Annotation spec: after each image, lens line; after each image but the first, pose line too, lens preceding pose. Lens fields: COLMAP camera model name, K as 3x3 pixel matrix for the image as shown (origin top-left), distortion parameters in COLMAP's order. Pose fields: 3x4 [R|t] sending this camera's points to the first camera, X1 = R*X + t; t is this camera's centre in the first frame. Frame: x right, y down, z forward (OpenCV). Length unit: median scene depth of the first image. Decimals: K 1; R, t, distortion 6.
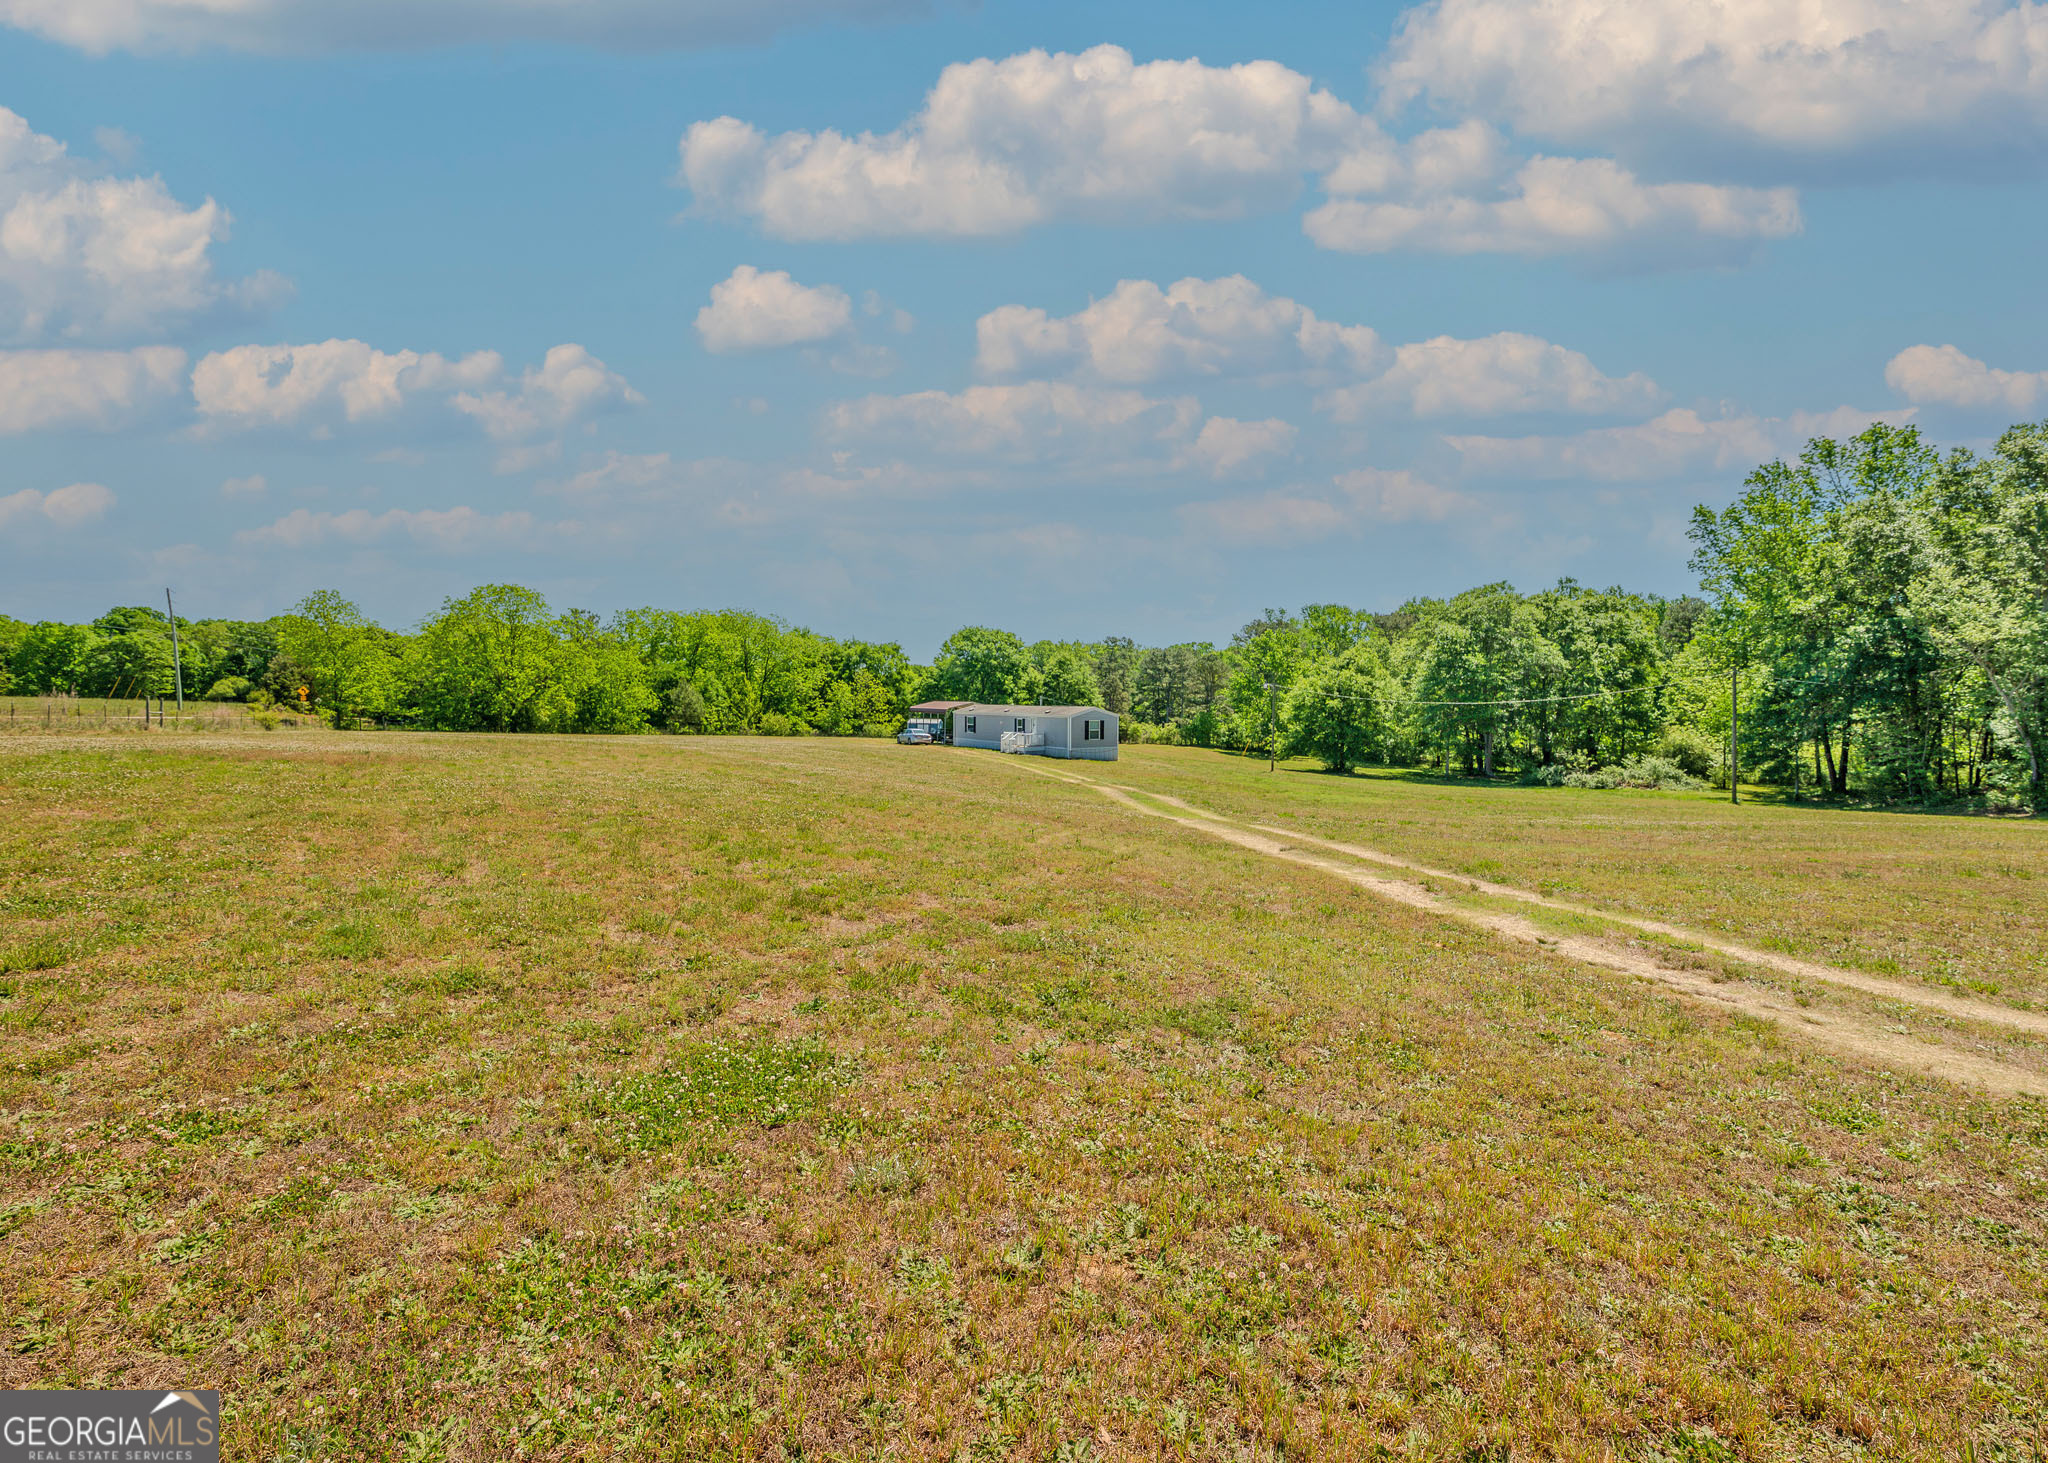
lens RADIAL K [[888.8, 0, 1024.0], [0, 888.8, 731.5], [0, 0, 1]] dist [-0.000462, 0.000070]
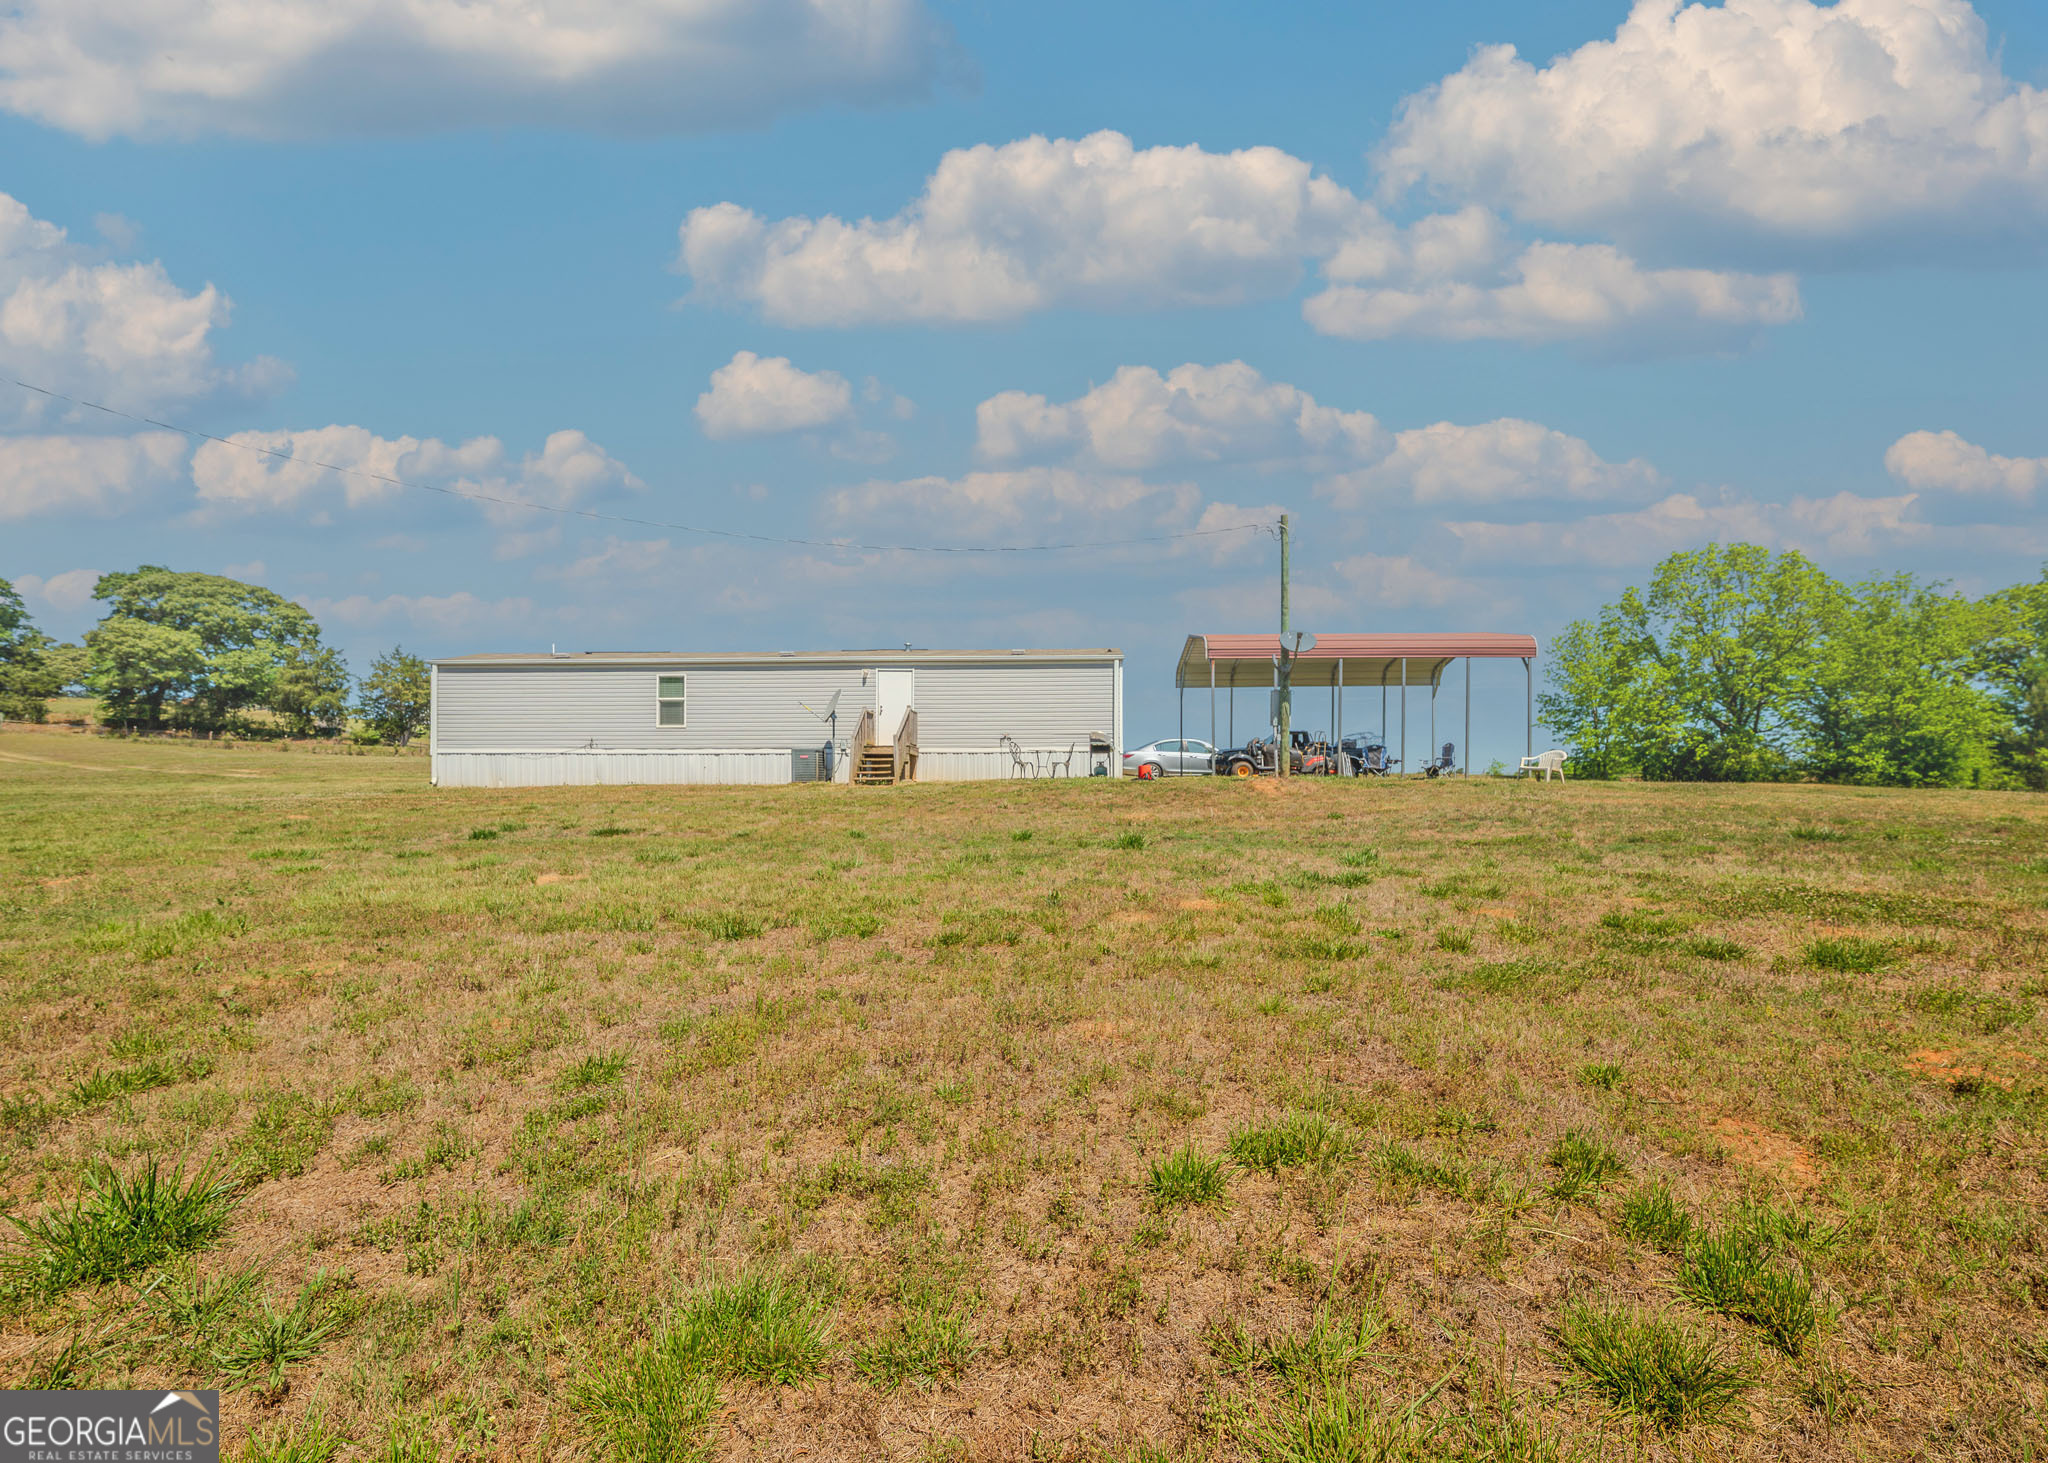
lens RADIAL K [[888.8, 0, 1024.0], [0, 888.8, 731.5], [0, 0, 1]] dist [-0.000462, 0.000070]
pose [[1.000000, 0.000291, -0.000105, 0.000323], [-0.000291, 1.000000, 0.000000, -0.096706], [0.000105, 0.000000, 1.000000, -0.000065]]
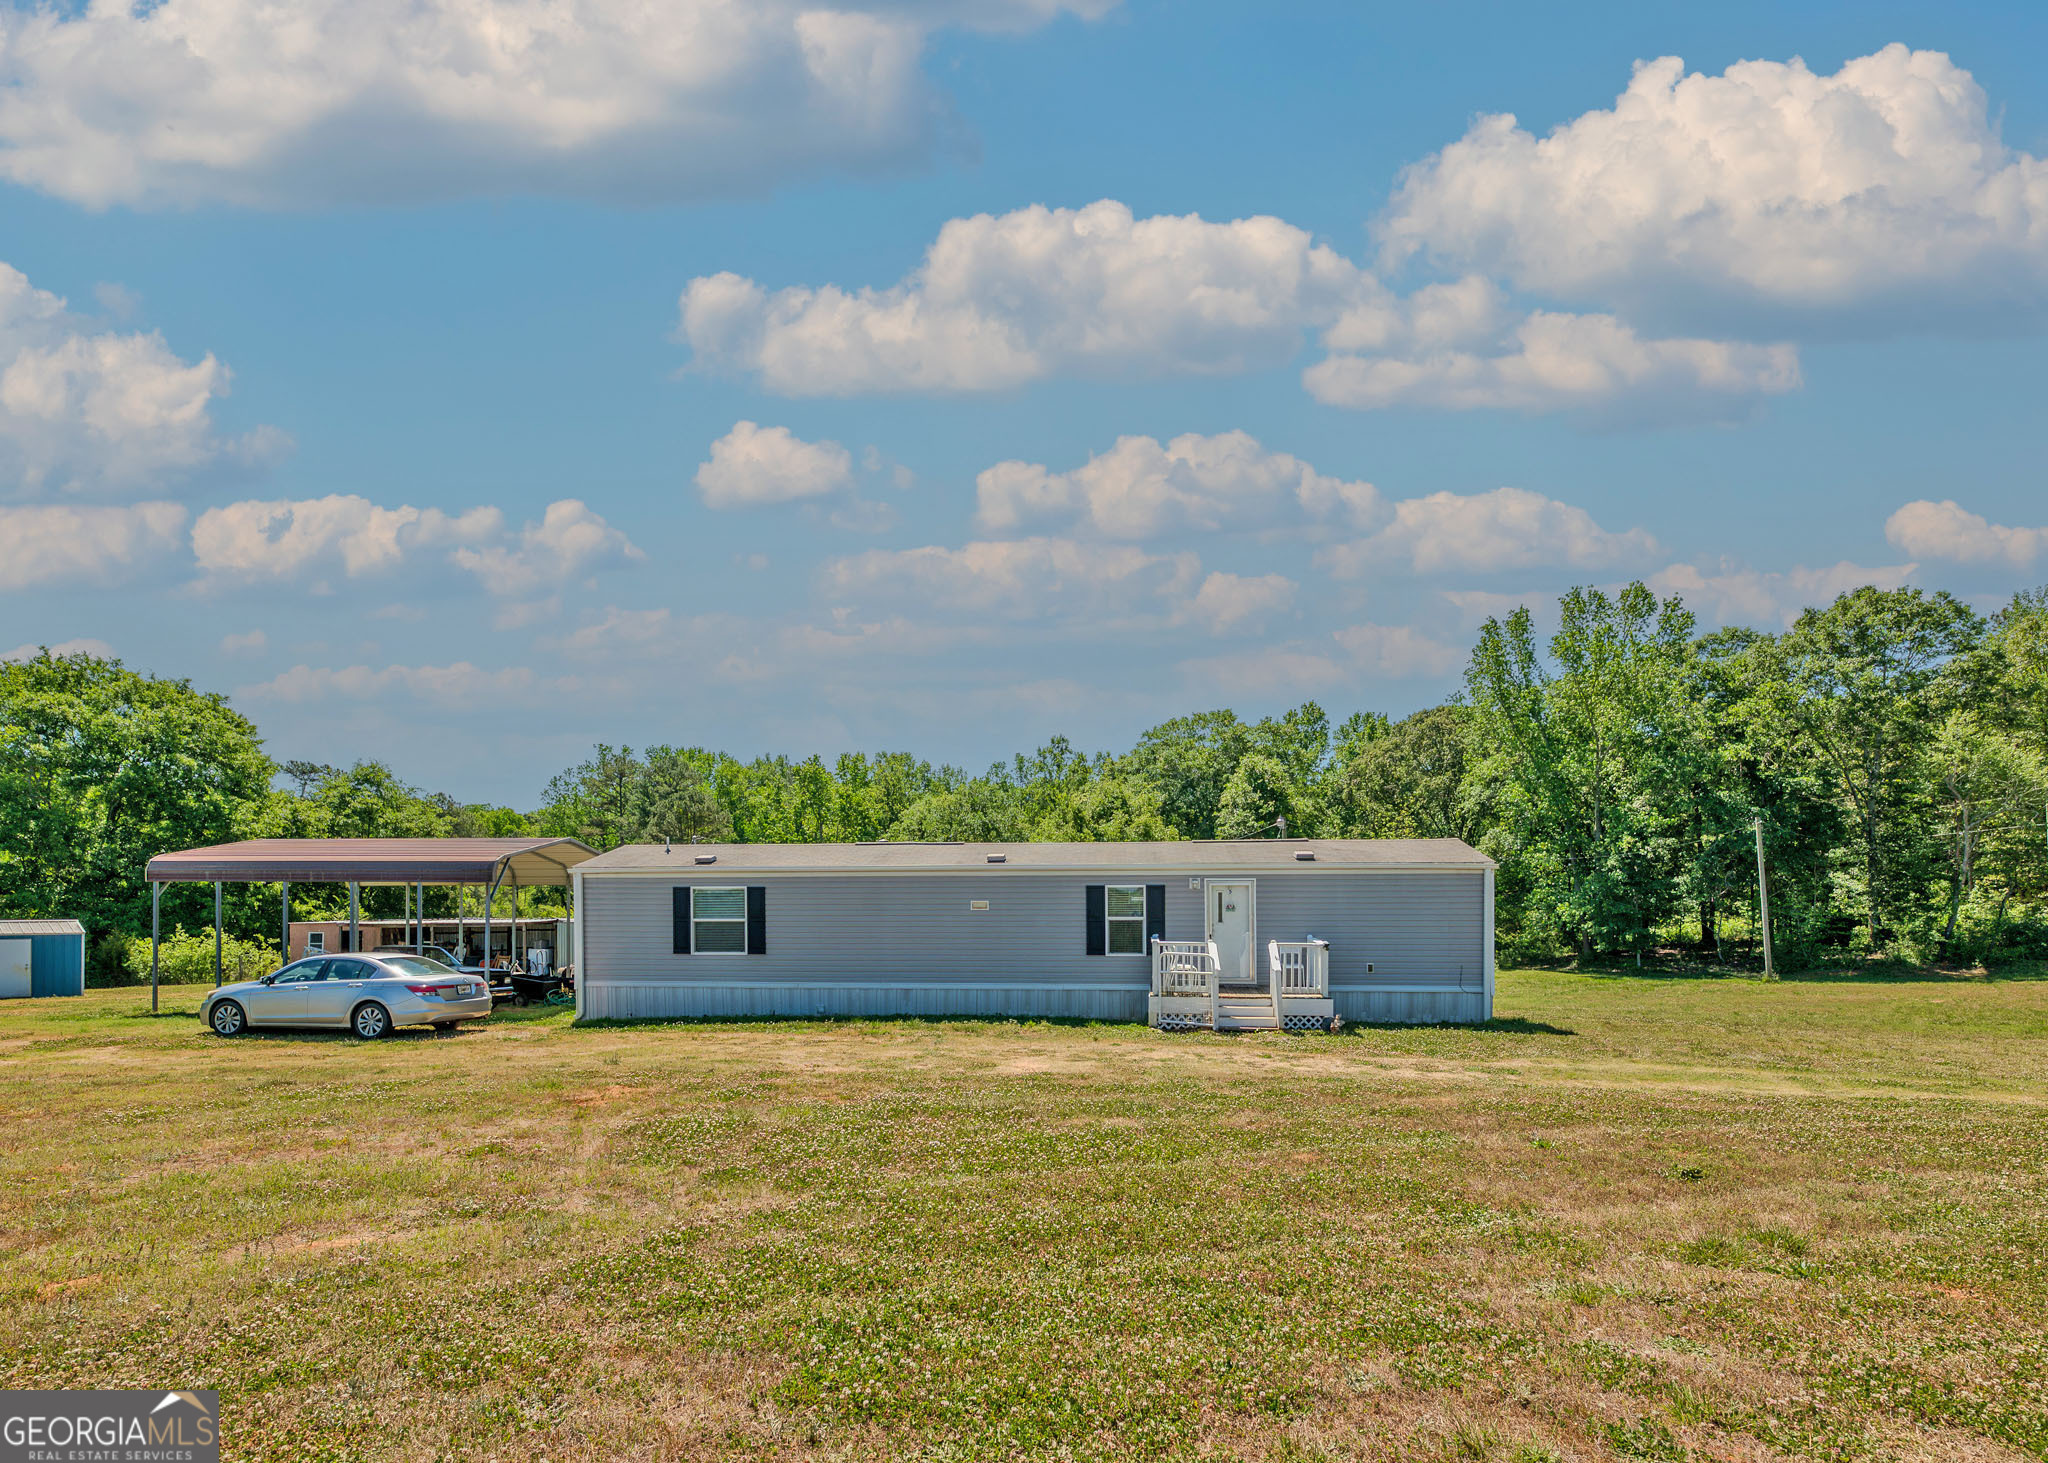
lens RADIAL K [[888.8, 0, 1024.0], [0, 888.8, 731.5], [0, 0, 1]] dist [-0.000462, 0.000070]
pose [[1.000000, 0.000416, -0.000118, 0.000377], [-0.000416, 1.000000, 0.000103, -0.174964], [0.000118, -0.000103, 1.000000, -0.000169]]
